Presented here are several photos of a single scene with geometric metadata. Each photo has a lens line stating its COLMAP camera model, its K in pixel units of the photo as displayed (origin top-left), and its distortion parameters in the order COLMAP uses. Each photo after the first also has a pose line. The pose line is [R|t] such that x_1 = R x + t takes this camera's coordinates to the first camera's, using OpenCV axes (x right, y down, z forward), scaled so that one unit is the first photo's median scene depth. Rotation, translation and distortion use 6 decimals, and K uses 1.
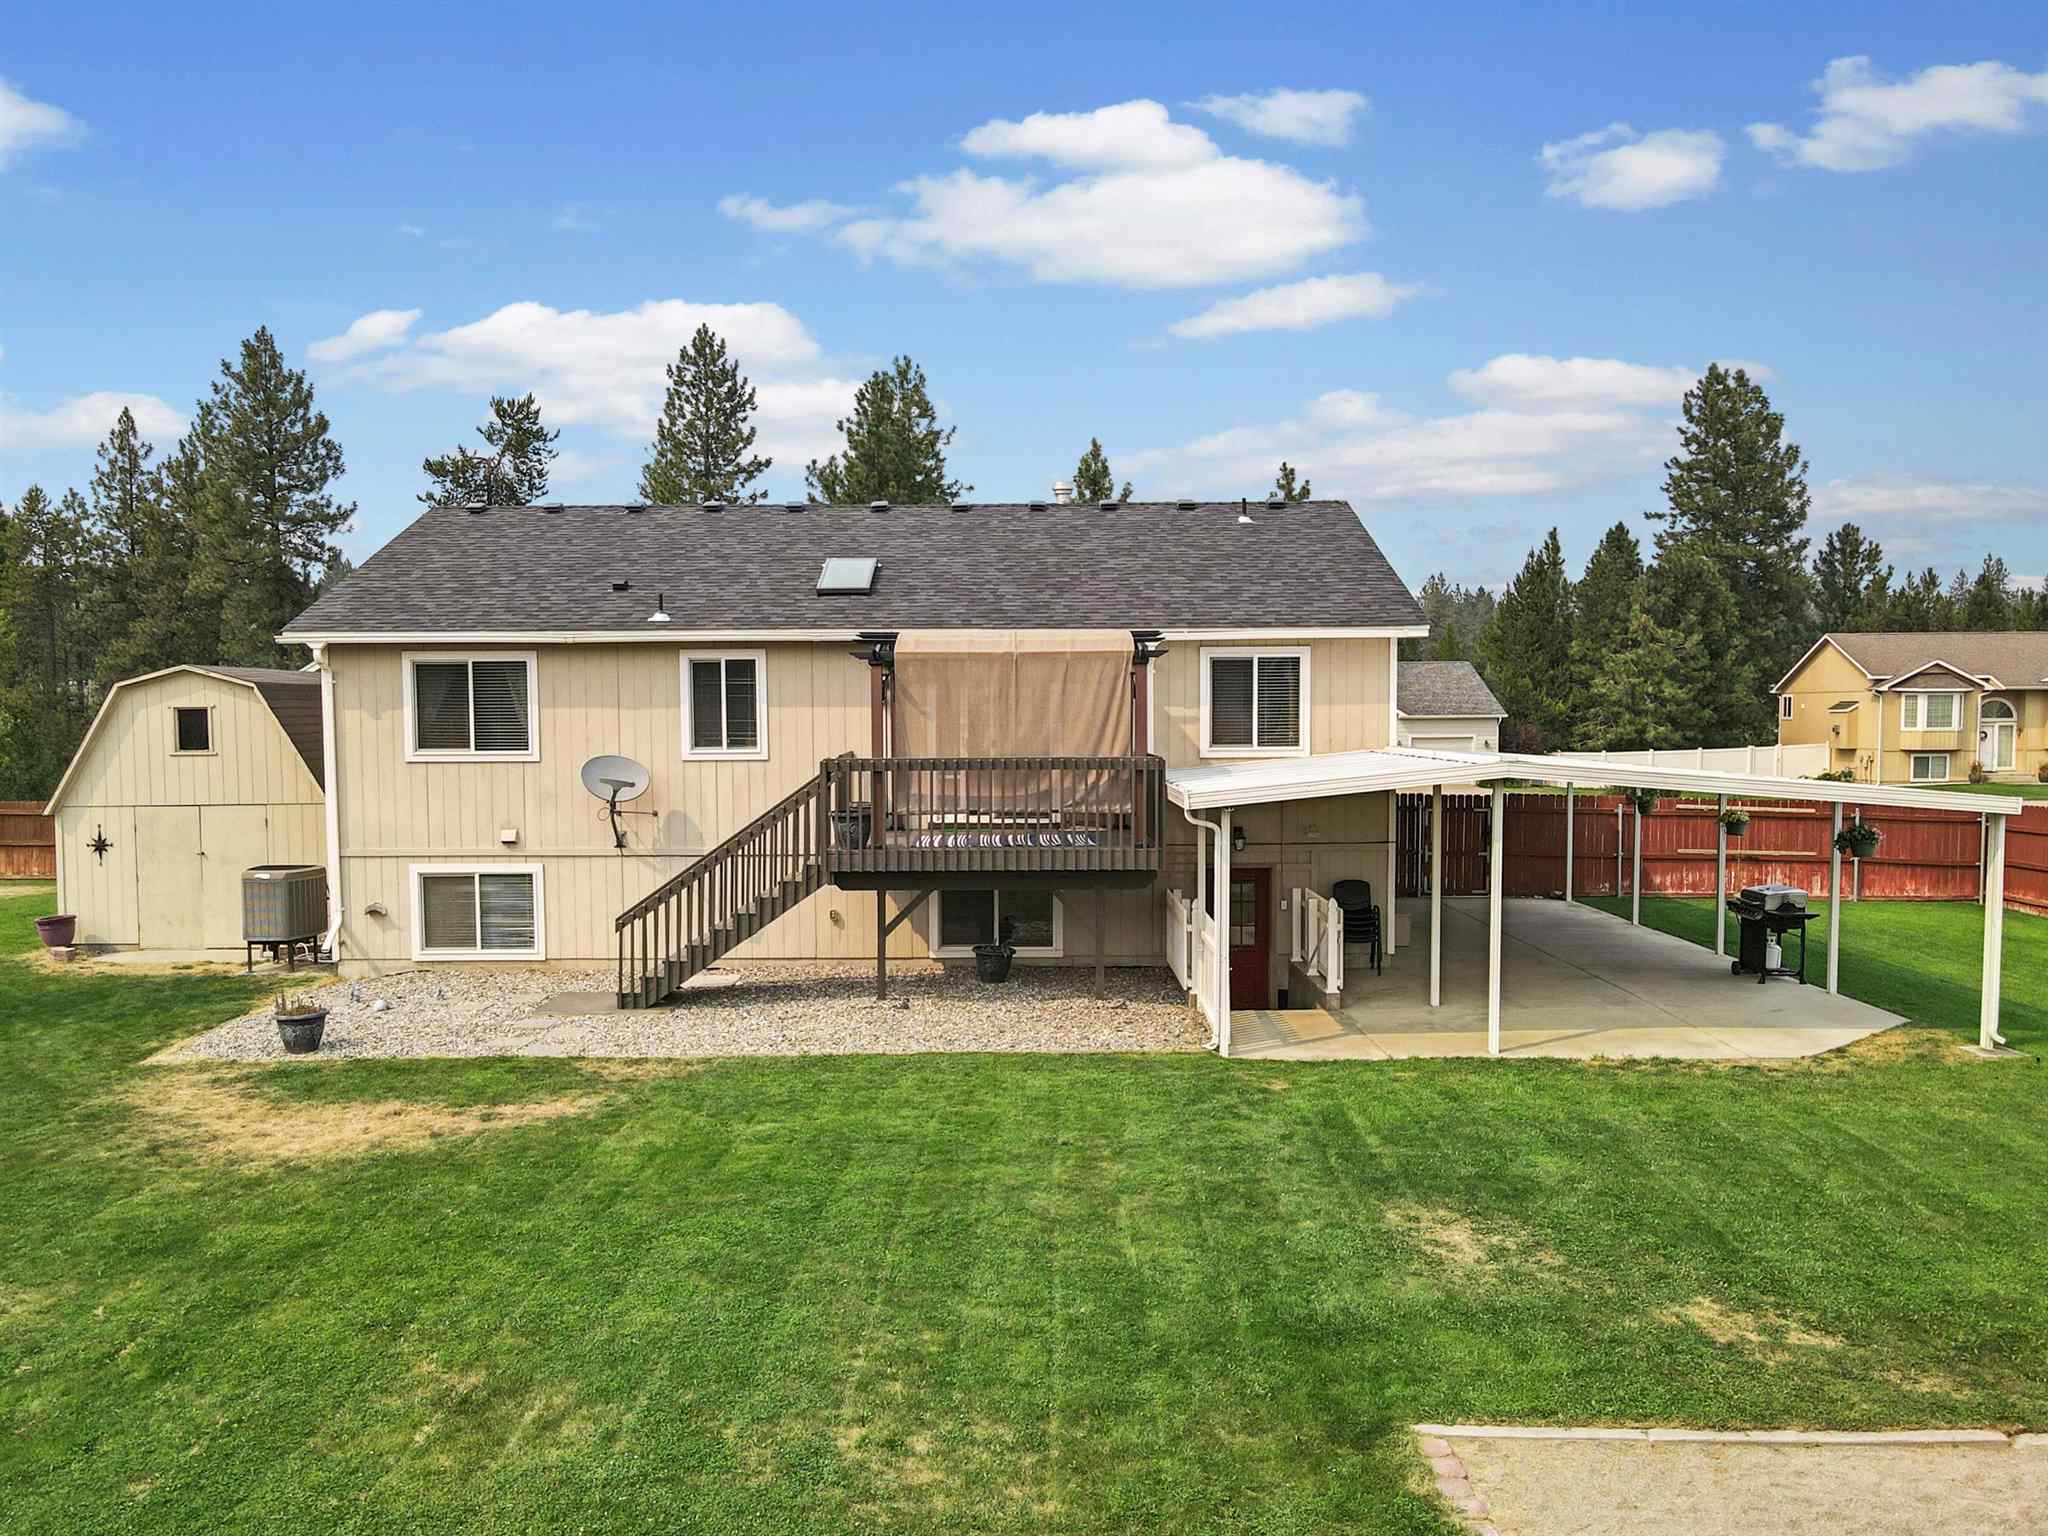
lens RADIAL K [[1502.9, 0, 952.5], [0, 1502.9, 880.2], [0, 0, 1]] dist [0.000208, 0.014342]
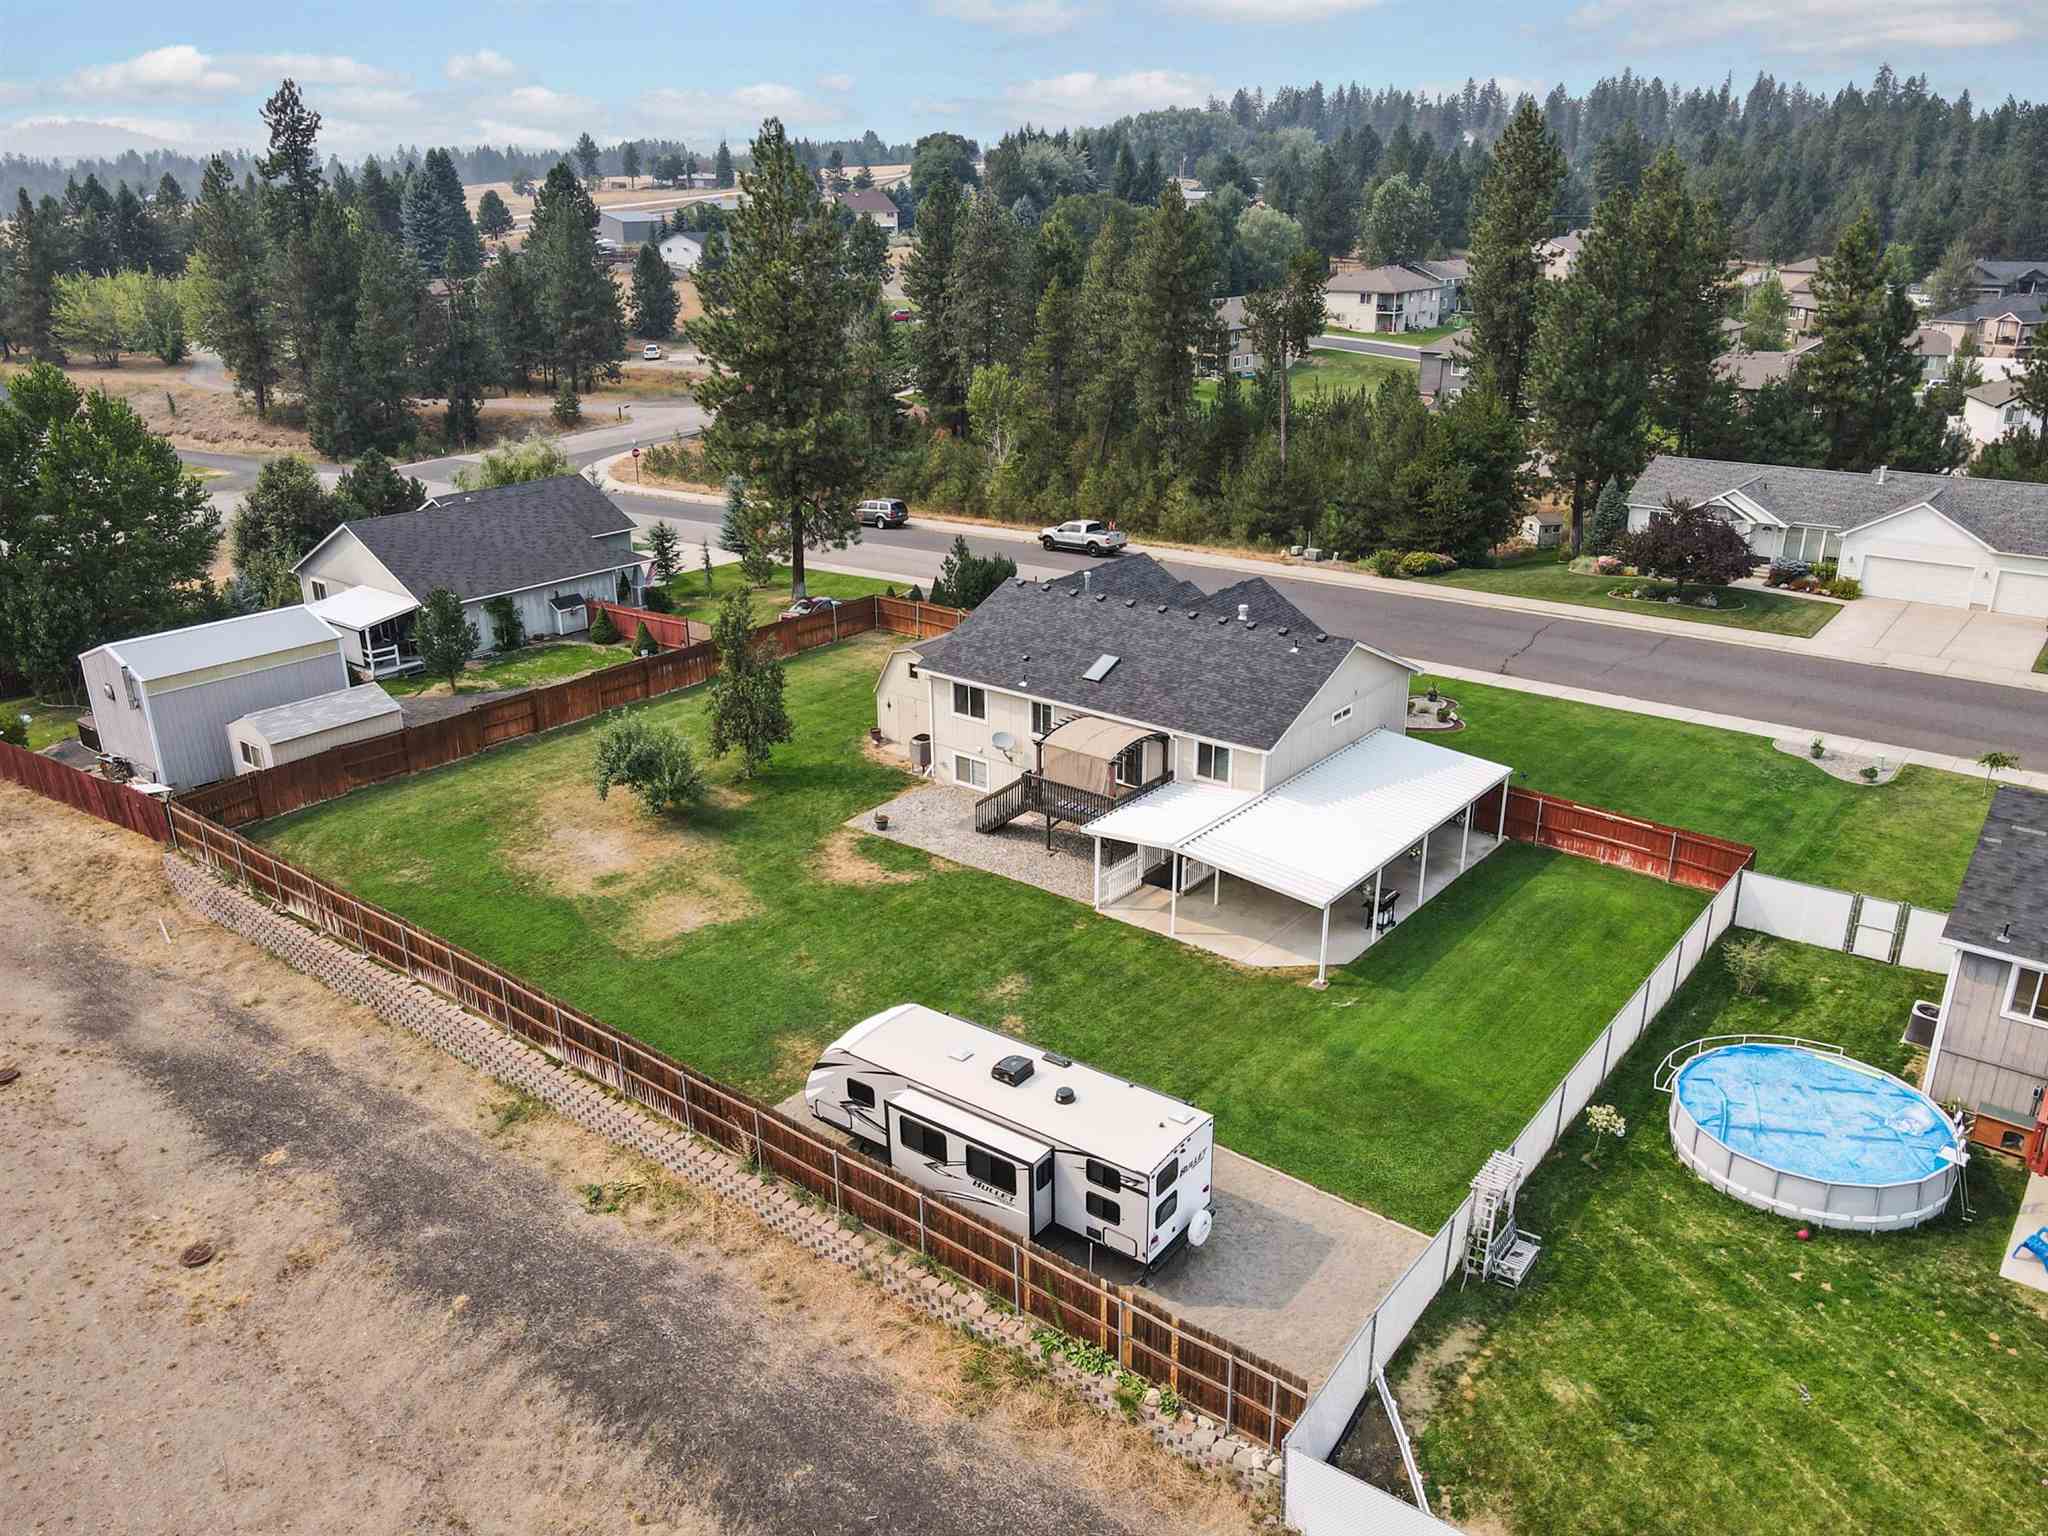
lens RADIAL K [[1502.9, 0, 1007.3], [0, 1502.9, 757.2], [0, 0, 1]] dist [0.000208, 0.014342]
pose [[0.765010, 0.212498, -0.607951, 1.425590], [-0.029590, 0.954597, 0.296427, -0.833379], [0.643338, -0.208780, 0.736565, -1.001827]]
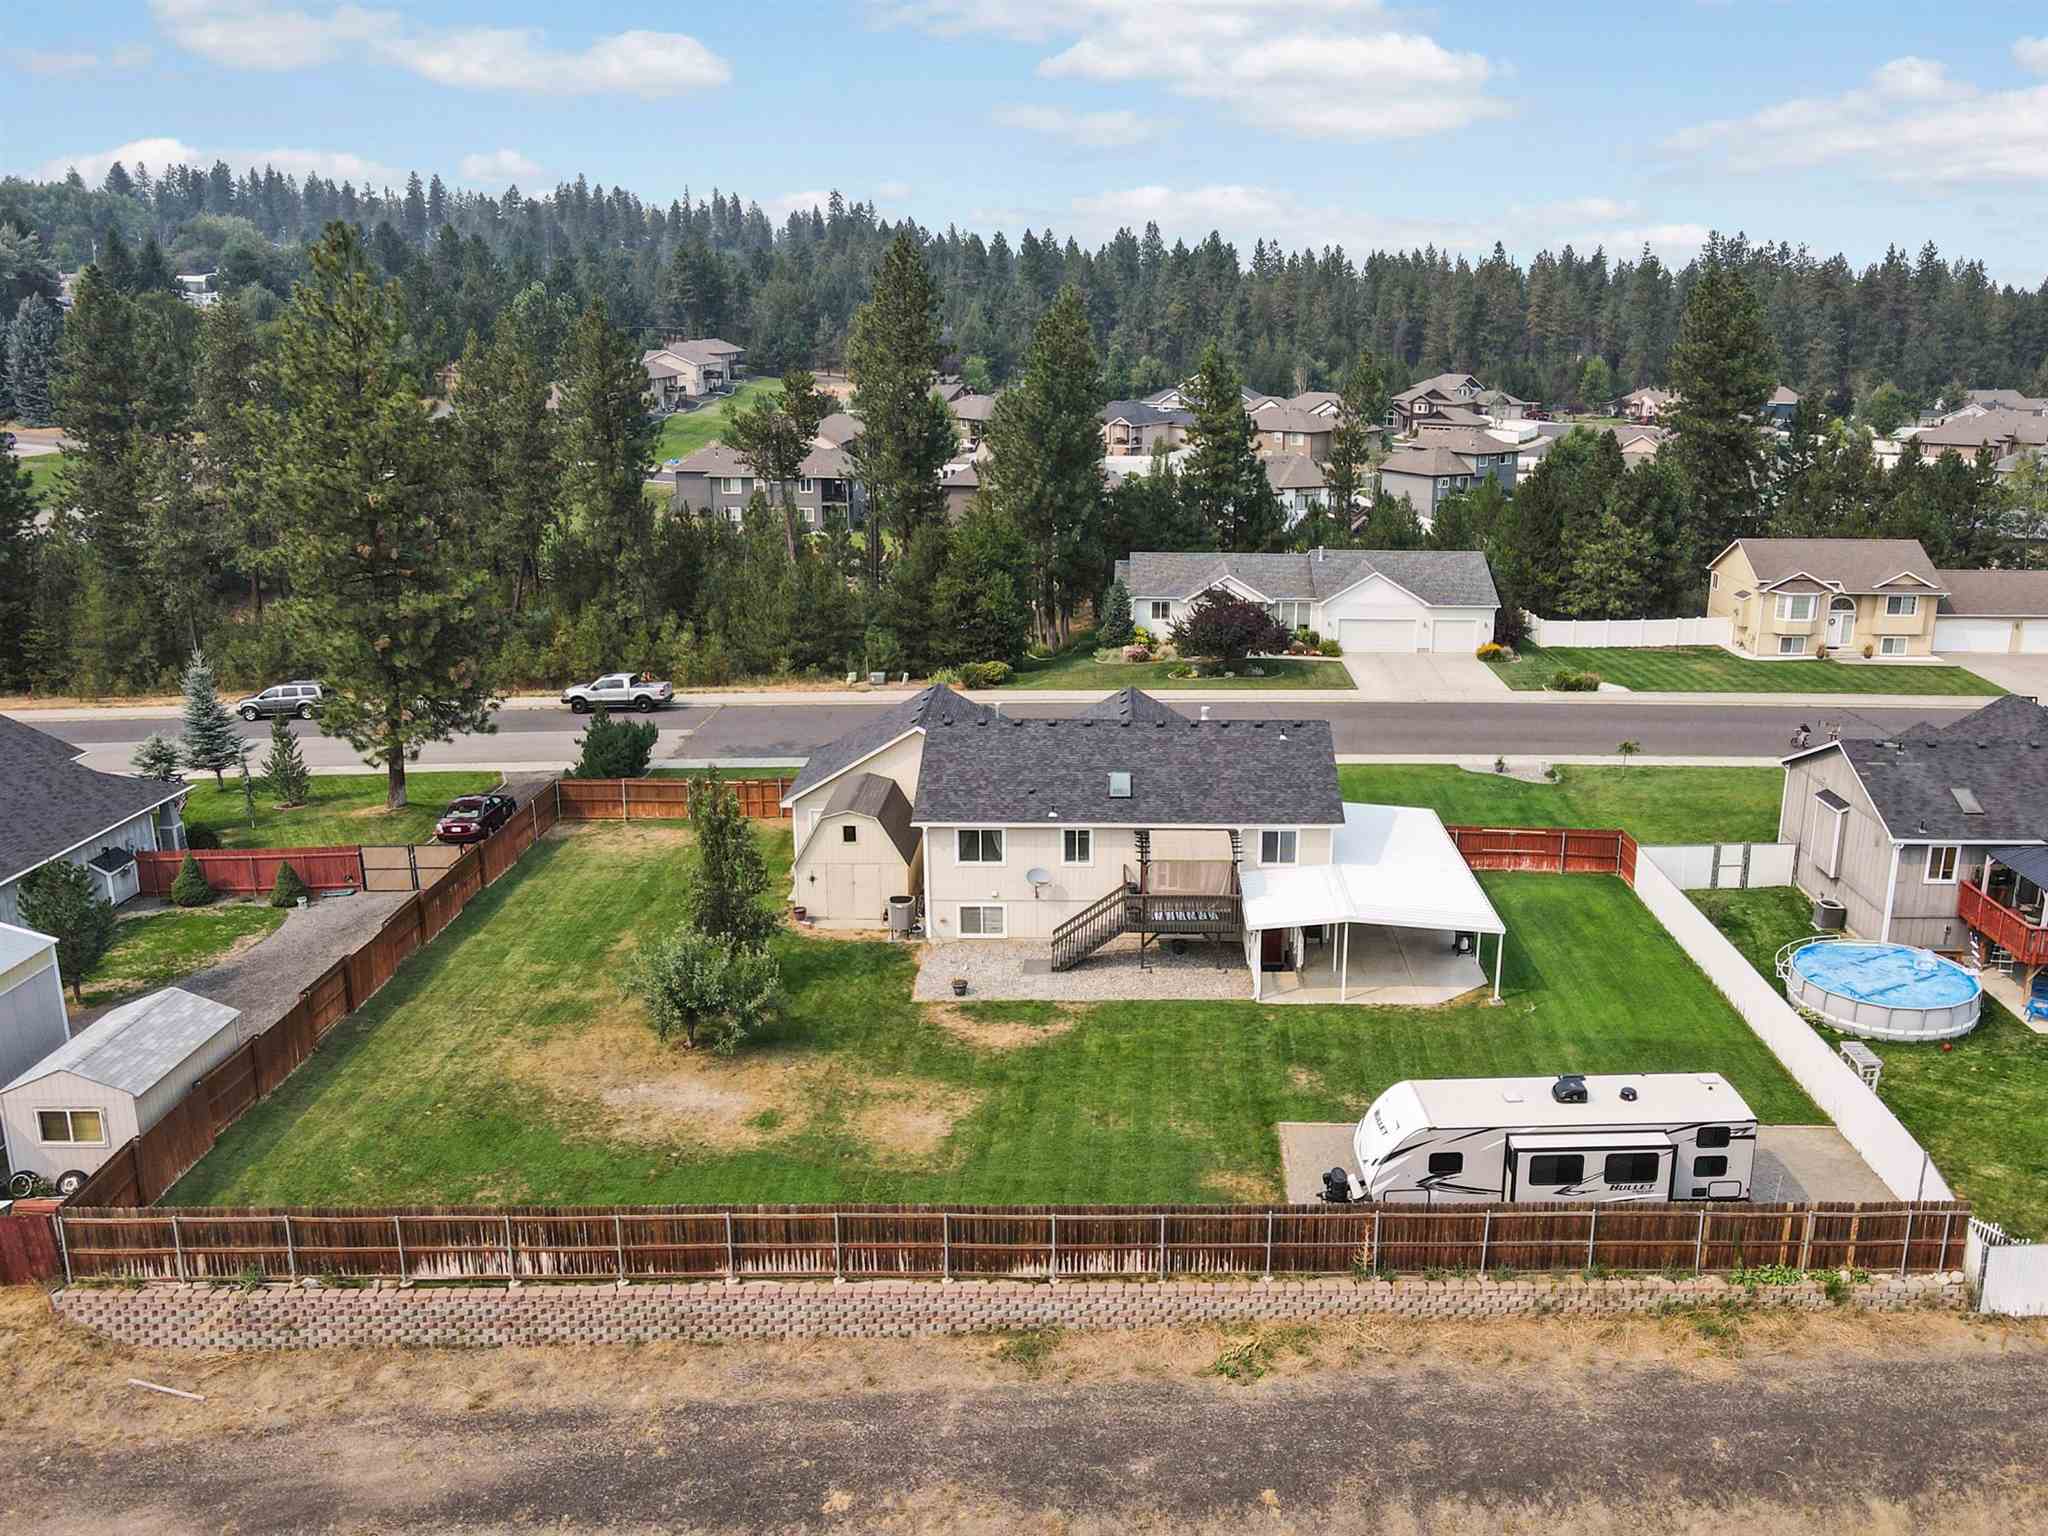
lens RADIAL K [[1748.5, 0, 1039.4], [0, 1748.5, 766.9], [0, 0, 1]] dist [-0.001459, 0.027757]
pose [[0.999946, 0.005457, 0.008812, -0.243977], [-0.007056, 0.981164, 0.193049, -0.835609], [-0.007592, -0.193100, 0.981150, -1.955701]]
